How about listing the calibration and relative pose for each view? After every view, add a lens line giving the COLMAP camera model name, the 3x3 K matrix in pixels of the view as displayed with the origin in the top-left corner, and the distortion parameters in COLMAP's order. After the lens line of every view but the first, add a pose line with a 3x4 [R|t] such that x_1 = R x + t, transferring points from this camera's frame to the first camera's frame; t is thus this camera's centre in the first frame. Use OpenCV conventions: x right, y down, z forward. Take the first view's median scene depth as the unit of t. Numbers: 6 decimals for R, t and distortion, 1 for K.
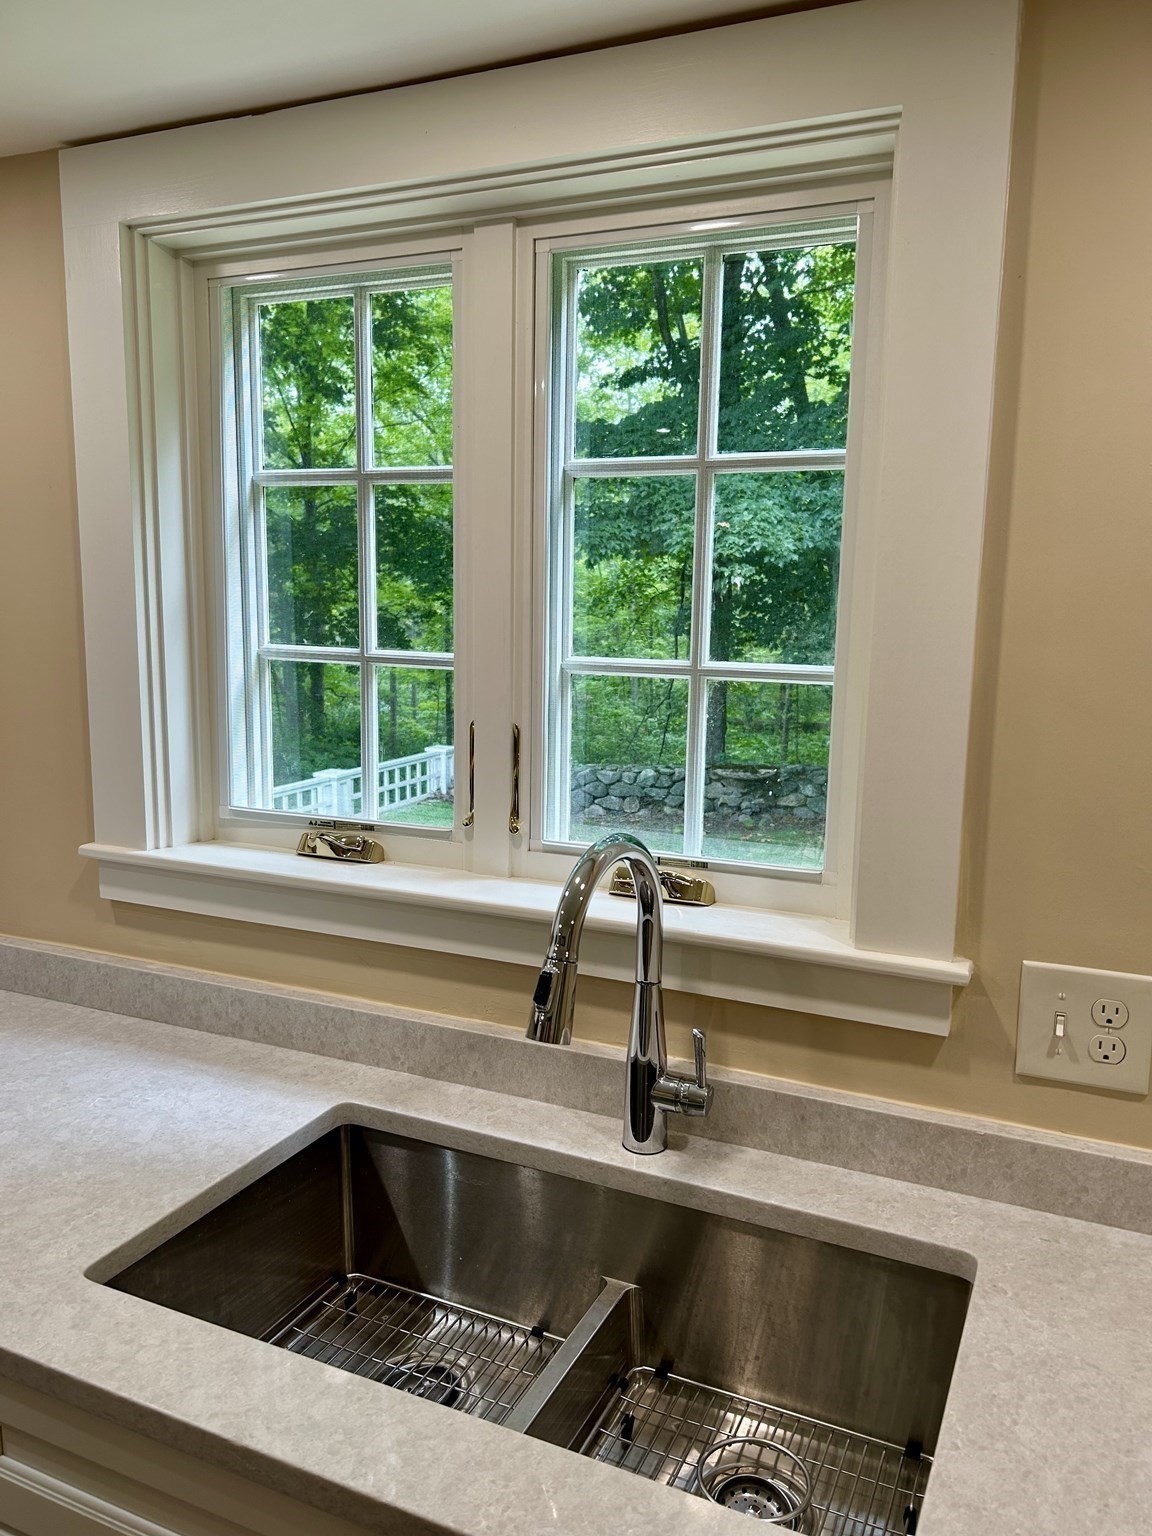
lens RADIAL K [[1159.7, 0, 569.9], [0, 1159.7, 766.9], [0, 0, 1]] dist [0.030216, -0.030841]
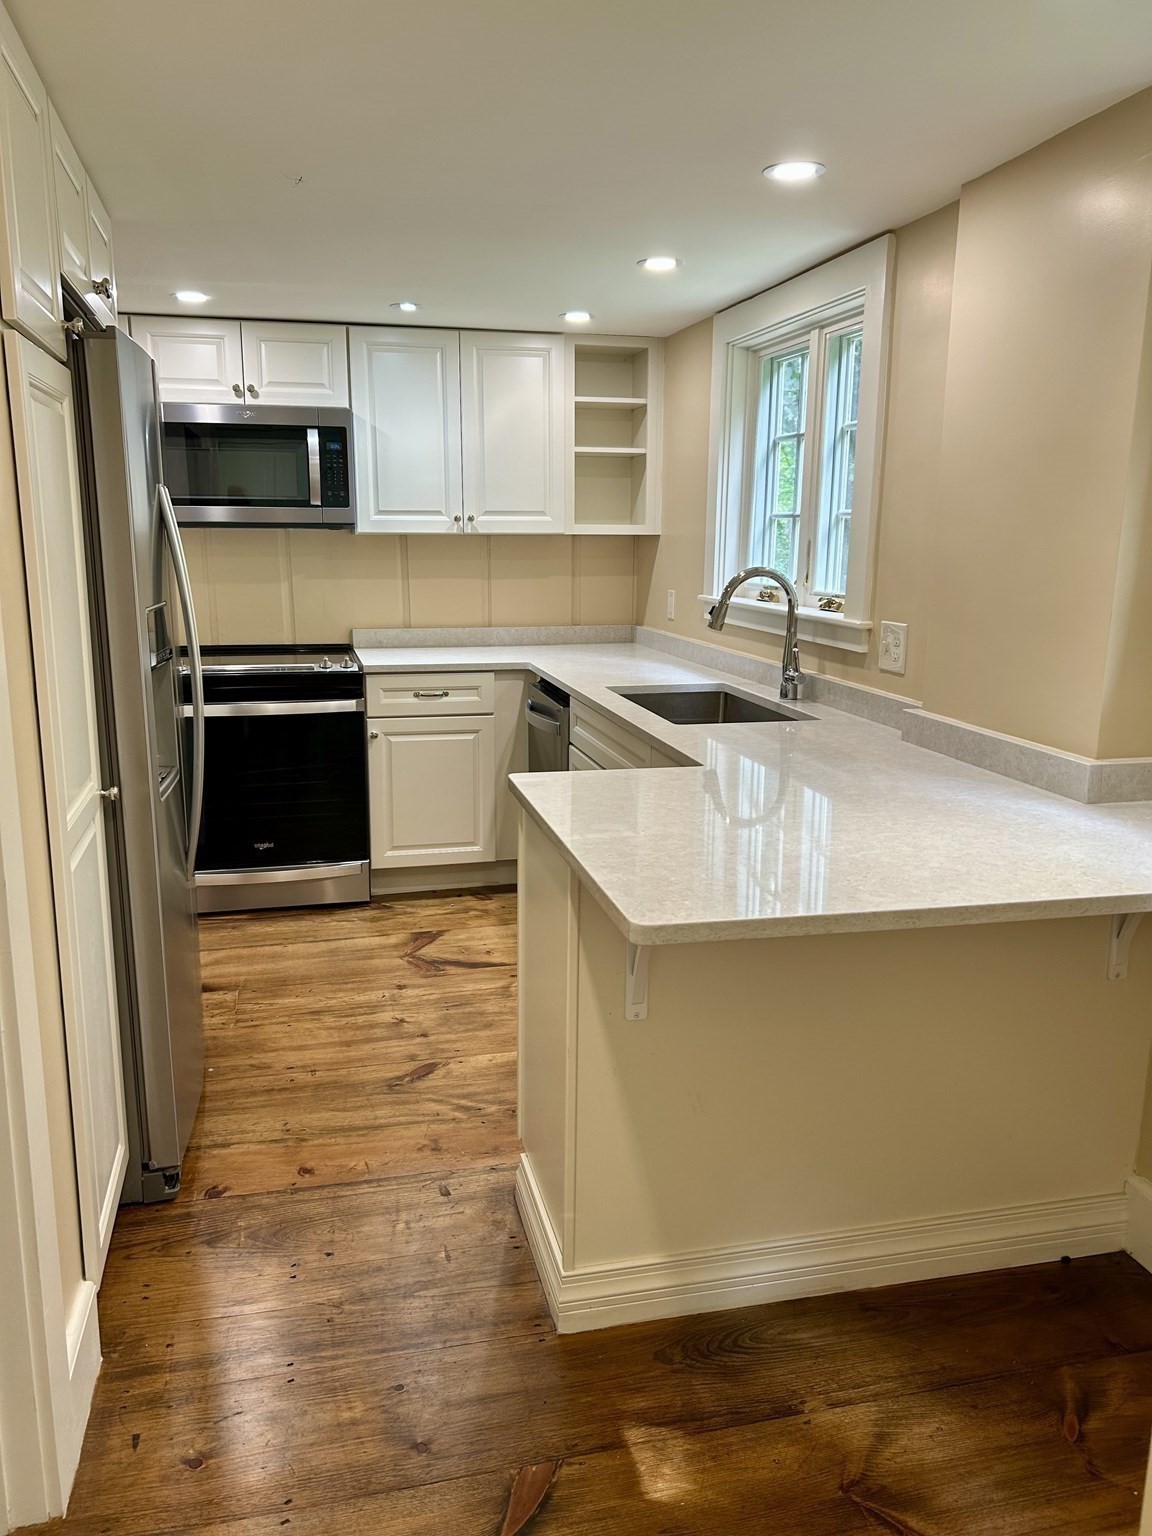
lens RADIAL K [[1159.7, 0, 567.4], [0, 1159.7, 767.7], [0, 0, 1]] dist [0.030216, -0.030841]
pose [[0.625726, 0.156440, -0.764194, 1.706349], [-0.128559, 0.986968, 0.096780, 0.287217], [0.769376, 0.037687, 0.637684, -0.975448]]
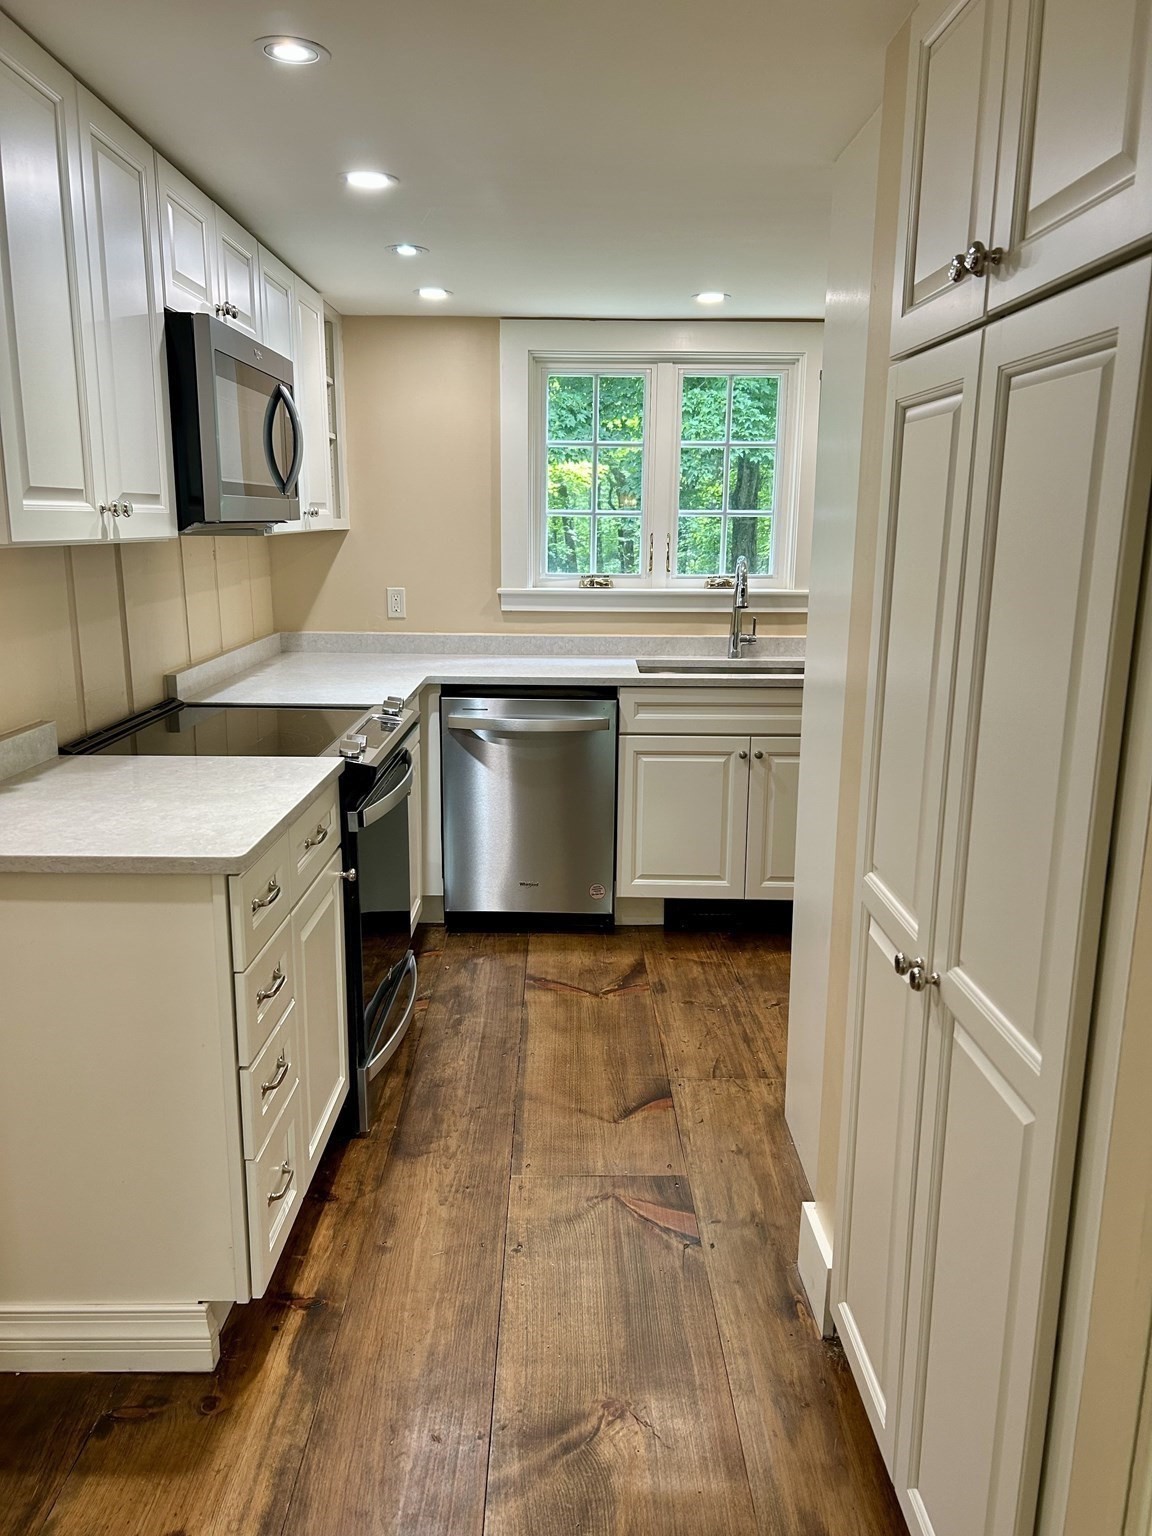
lens RADIAL K [[1159.7, 0, 571.1], [0, 1159.7, 784.4], [0, 0, 1]] dist [0.030216, -0.030841]
pose [[0.904185, -0.095682, 0.416287, -1.728465], [0.069786, 0.994584, 0.077025, 0.391011], [-0.421402, -0.040593, 0.905965, -1.761041]]
